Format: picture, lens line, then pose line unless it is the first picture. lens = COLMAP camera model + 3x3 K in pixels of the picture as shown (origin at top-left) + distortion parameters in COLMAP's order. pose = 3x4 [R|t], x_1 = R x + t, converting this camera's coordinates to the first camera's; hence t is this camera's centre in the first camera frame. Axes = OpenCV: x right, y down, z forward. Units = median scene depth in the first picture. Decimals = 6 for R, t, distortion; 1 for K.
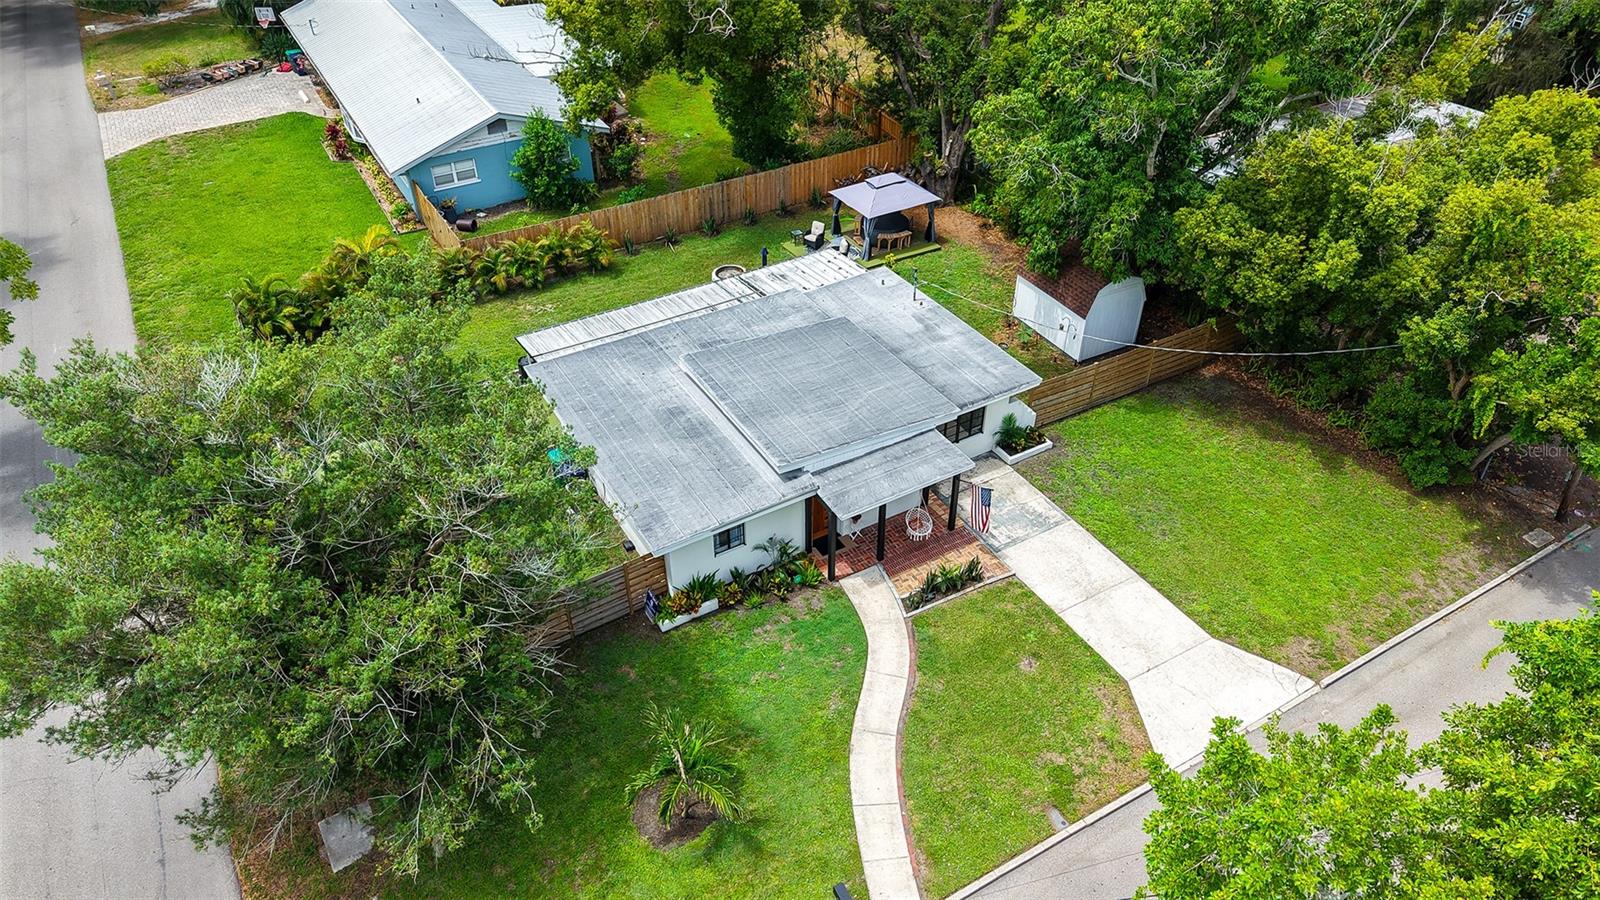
lens RADIAL K [[1089.6, 0, 800.0], [0, 1089.6, 450.0], [0, 0, 1]] dist [0.002036, 0.000322]
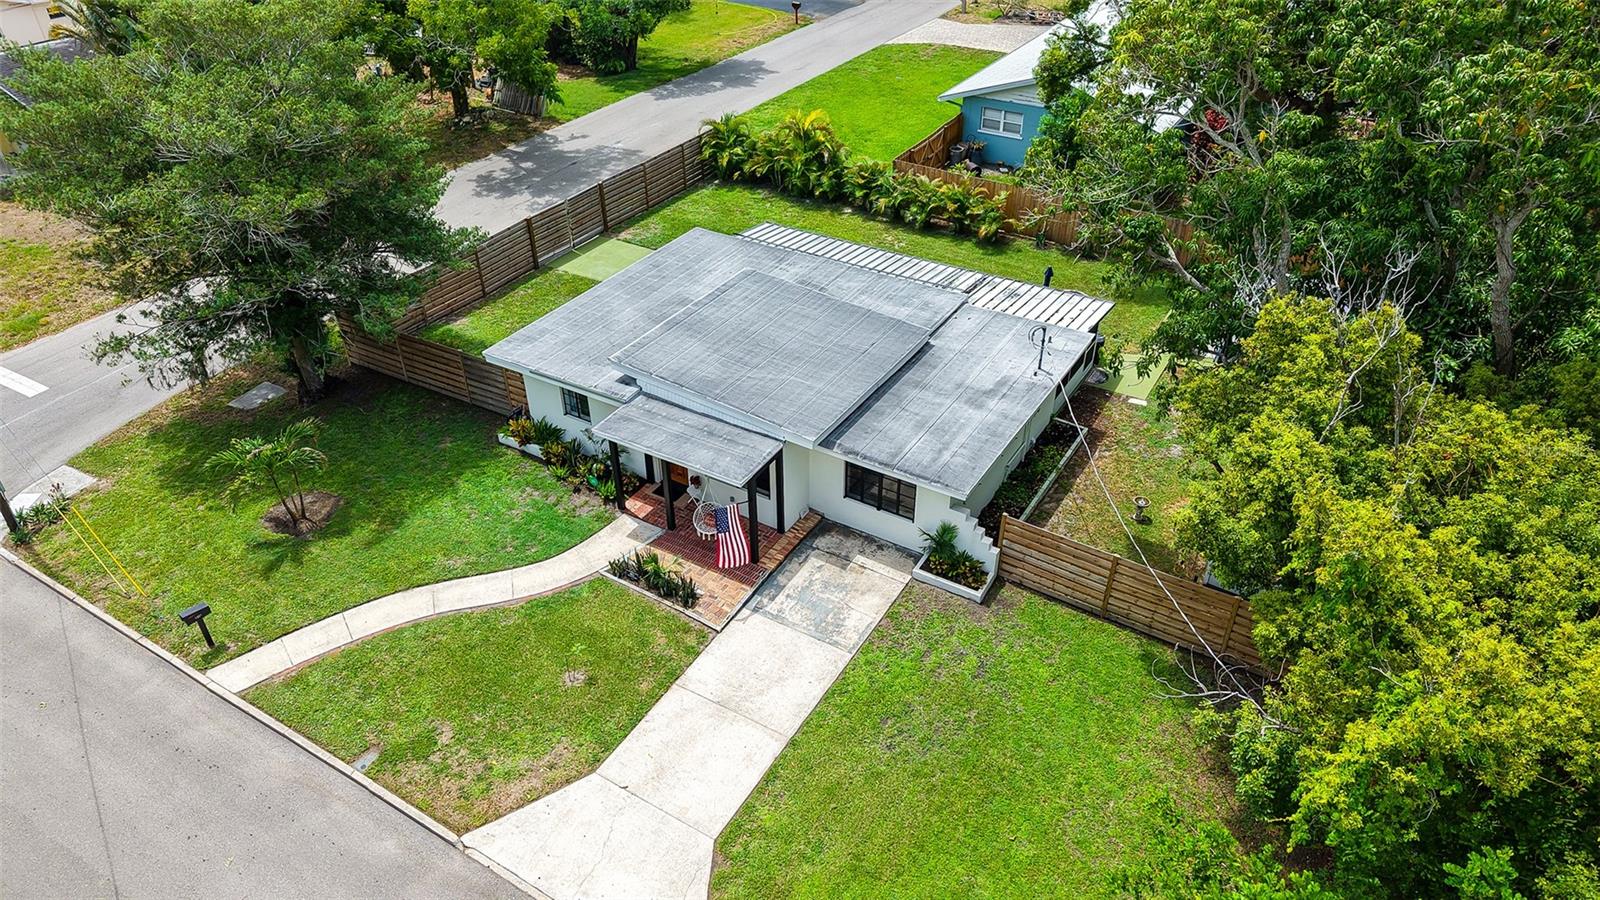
lens RADIAL K [[1089.6, 0, 800.0], [0, 1089.6, 450.0], [0, 0, 1]] dist [0.002036, 0.000322]
pose [[0.474708, 0.508020, -0.718727, 0.753130], [-0.535872, 0.814626, 0.221869, -0.212475], [0.698207, 0.279823, 0.658943, 0.479377]]
